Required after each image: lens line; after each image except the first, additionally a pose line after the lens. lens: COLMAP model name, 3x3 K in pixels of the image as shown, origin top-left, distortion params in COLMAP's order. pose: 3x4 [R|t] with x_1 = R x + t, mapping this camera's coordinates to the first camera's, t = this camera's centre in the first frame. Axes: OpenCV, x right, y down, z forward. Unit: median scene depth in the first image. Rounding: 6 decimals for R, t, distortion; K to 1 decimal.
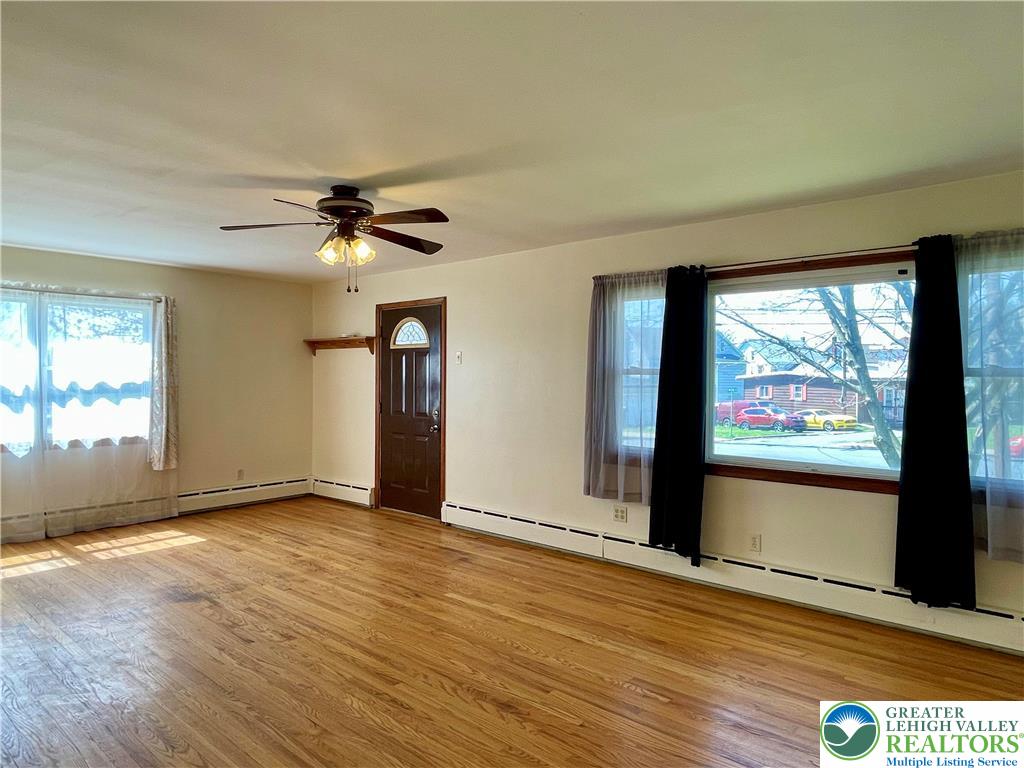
lens RADIAL K [[645.8, 0, 504.5], [0, 645.8, 380.9], [0, 0, 1]] dist [0.008152, -0.014344]
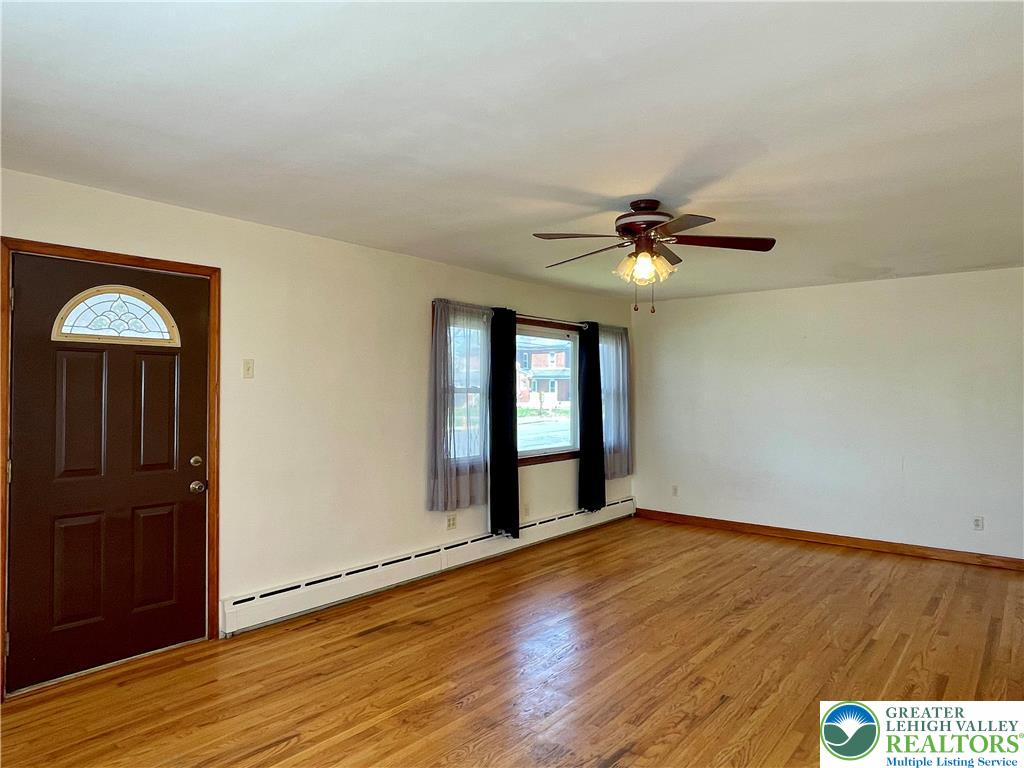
lens RADIAL K [[645.8, 0, 511.9], [0, 645.8, 378.0], [0, 0, 1]] dist [0.008152, -0.014344]
pose [[-0.035943, 0.014479, 0.999249, -0.889121], [0.005689, 0.999882, -0.014283, -0.018581], [-0.999338, 0.005172, -0.036022, 0.918170]]
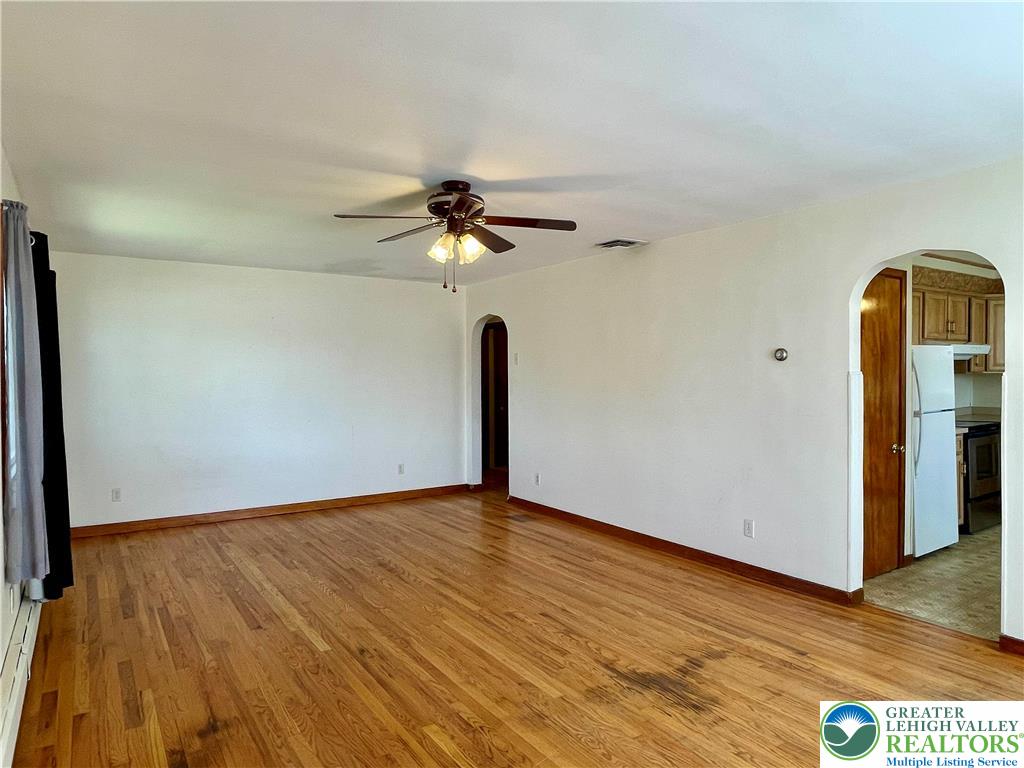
lens RADIAL K [[645.8, 0, 506.7], [0, 645.8, 380.6], [0, 0, 1]] dist [0.008152, -0.014344]
pose [[-0.964937, -0.004477, 0.262444, -0.431446], [0.001325, 0.999759, 0.021923, -0.014814], [-0.262479, 0.021502, -0.964698, 1.440169]]
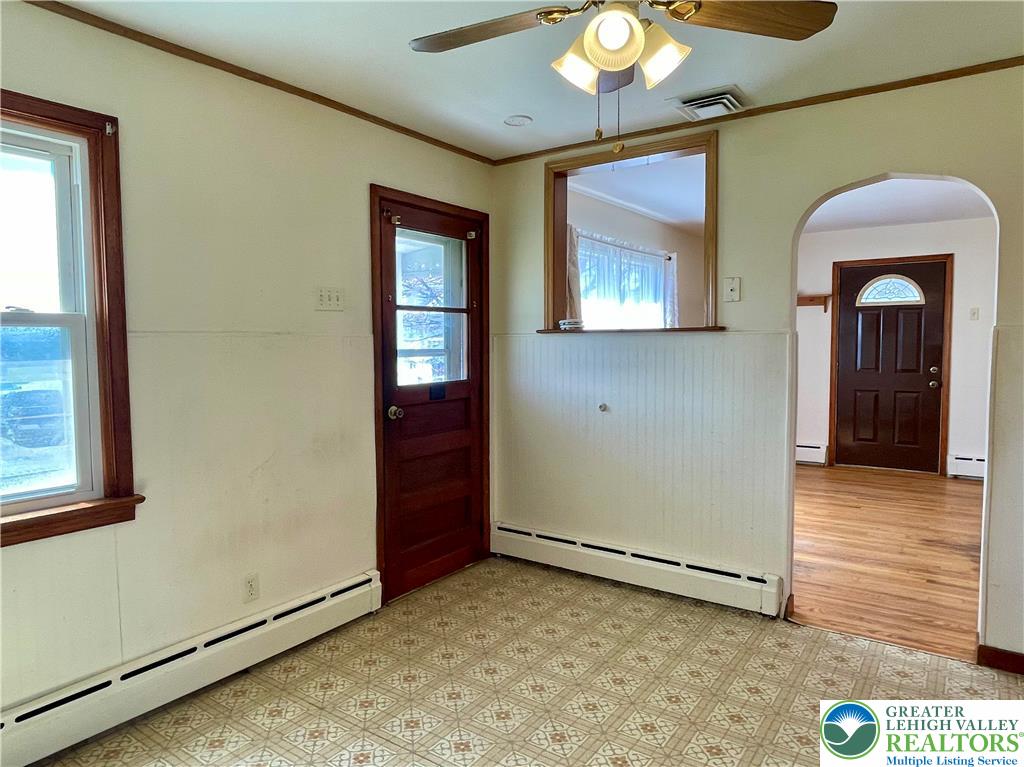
lens RADIAL K [[645.8, 0, 519.1], [0, 645.8, 385.4], [0, 0, 1]] dist [0.008152, -0.014344]
pose [[0.994129, -0.023663, 0.105586, -1.085623], [0.017419, 0.998066, 0.059678, 0.004186], [-0.106794, -0.057488, 0.992618, 0.068988]]
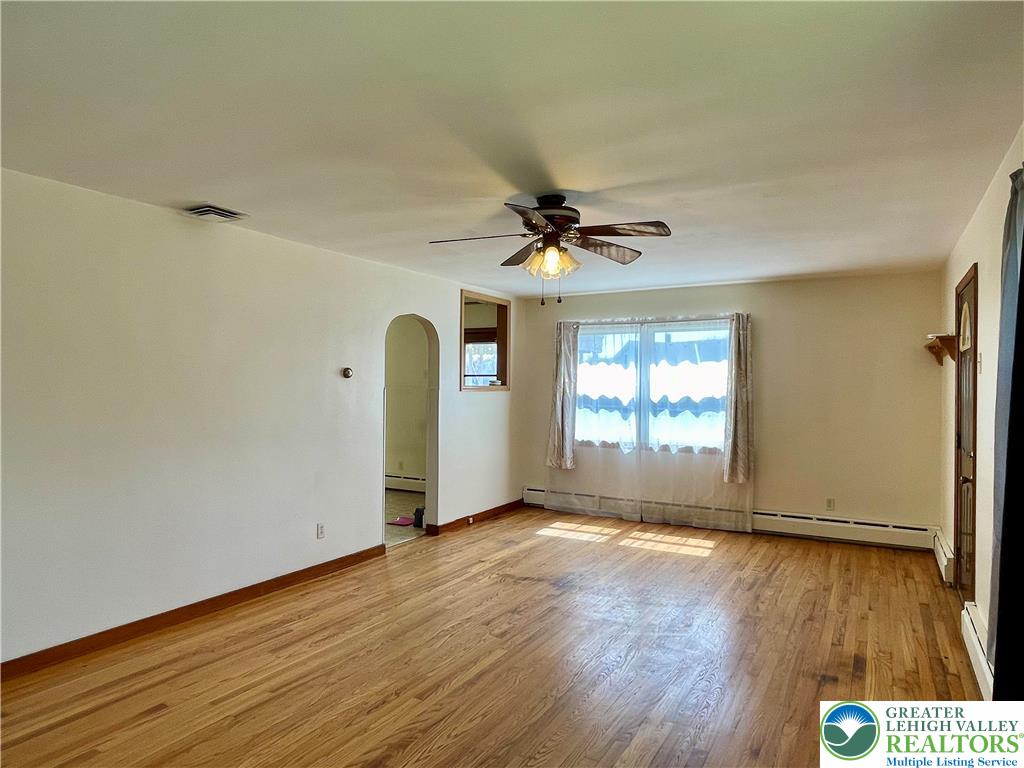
lens RADIAL K [[645.8, 0, 510.1], [0, 645.8, 380.7], [0, 0, 1]] dist [0.008152, -0.014344]
pose [[0.201154, -0.009881, -0.979510, 0.509980], [-0.014107, 0.999816, -0.012983, -0.007775], [0.979458, 0.016430, 0.200978, 0.558313]]
